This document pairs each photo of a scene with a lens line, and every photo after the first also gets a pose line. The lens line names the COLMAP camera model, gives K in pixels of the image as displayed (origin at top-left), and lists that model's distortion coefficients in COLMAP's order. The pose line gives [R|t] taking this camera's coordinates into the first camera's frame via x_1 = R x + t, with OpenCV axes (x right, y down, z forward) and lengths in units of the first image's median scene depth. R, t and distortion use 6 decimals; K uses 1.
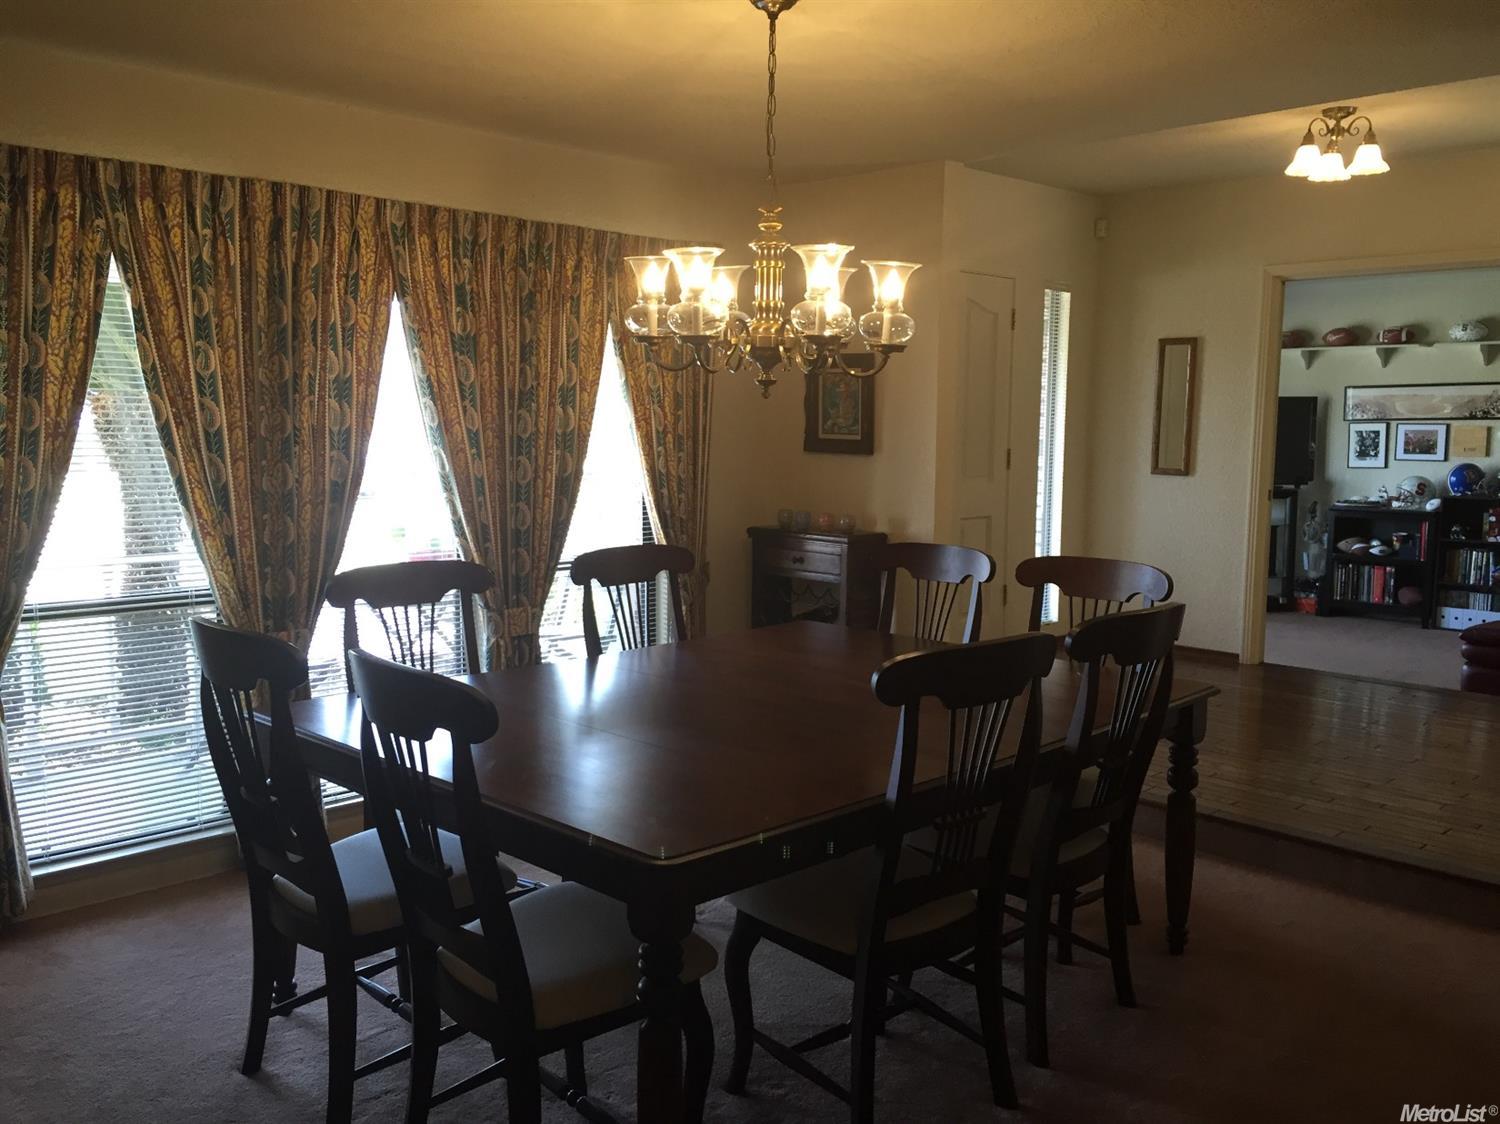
lens RADIAL K [[1305.0, 0, 750.0], [0, 1305.0, 562.0], [0, 0, 1]] dist [0.122071, -0.157803]
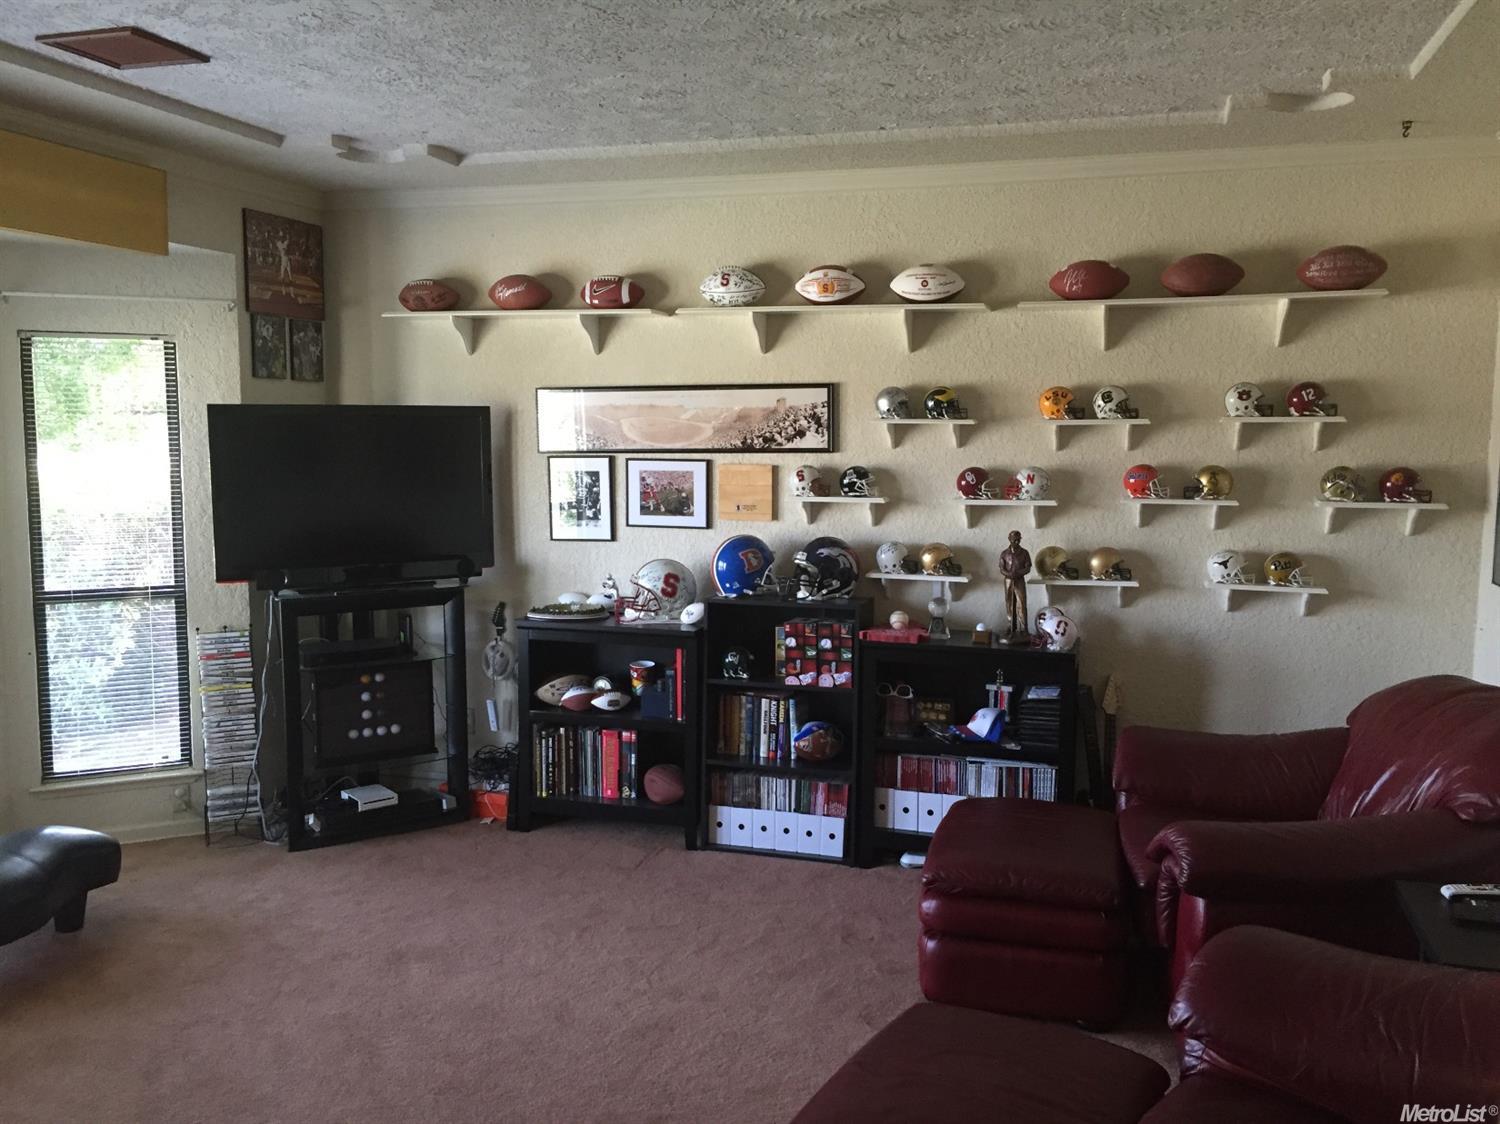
lens RADIAL K [[1305.0, 0, 750.0], [0, 1305.0, 562.0], [0, 0, 1]] dist [0.122071, -0.157803]
pose [[0.878613, -0.056094, 0.474229, 0.280272], [0.053472, 0.998388, 0.019026, -0.070423], [-0.474532, 0.008641, 0.880196, 0.518160]]
